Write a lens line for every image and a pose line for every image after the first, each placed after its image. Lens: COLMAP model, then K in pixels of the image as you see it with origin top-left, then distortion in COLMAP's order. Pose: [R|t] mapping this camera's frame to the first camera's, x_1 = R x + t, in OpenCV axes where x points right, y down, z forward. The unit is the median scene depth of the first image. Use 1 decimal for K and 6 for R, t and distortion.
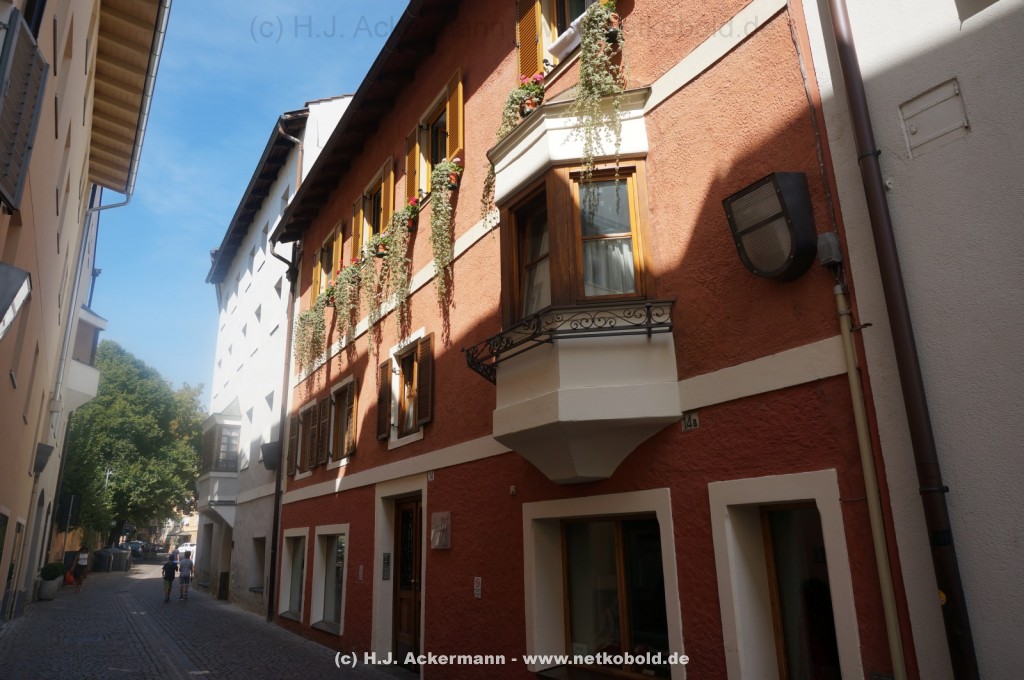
lens RADIAL K [[692.0, 0, 513.2], [0, 692.0, 339.2], [0, 0, 1]] dist [-0.040483, 0.029586]
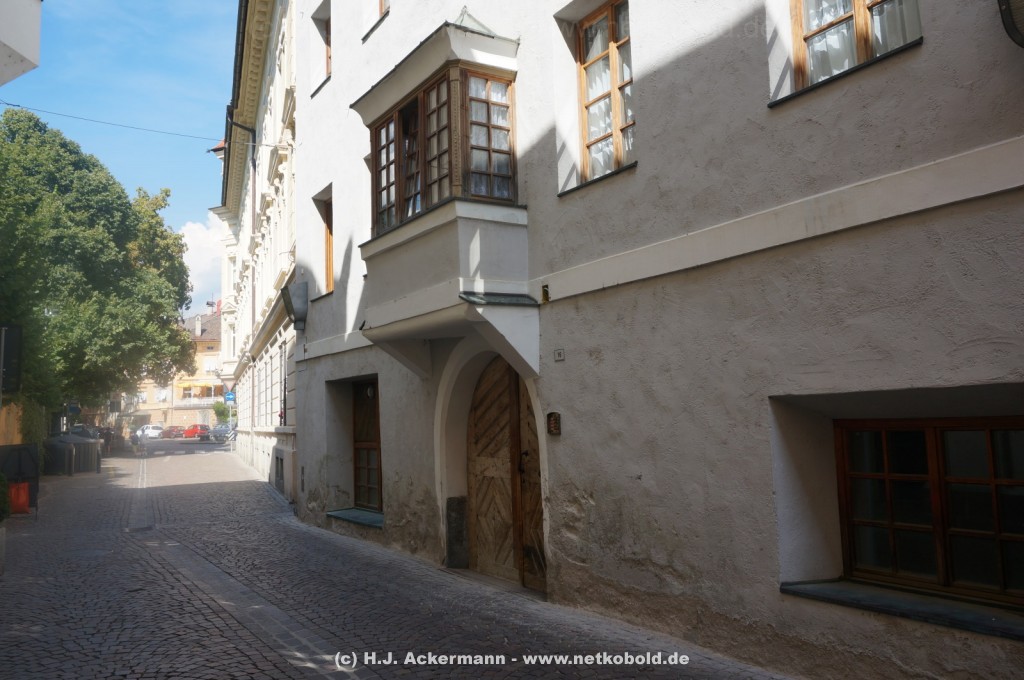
lens RADIAL K [[834.2, 0, 516.3], [0, 834.2, 338.1], [0, 0, 1]] dist [-0.034225, 0.029594]
pose [[0.999830, -0.013644, 0.012412, -0.840515], [0.011036, 0.981696, 0.190133, 0.364856], [-0.014779, -0.189964, 0.981680, 1.230285]]
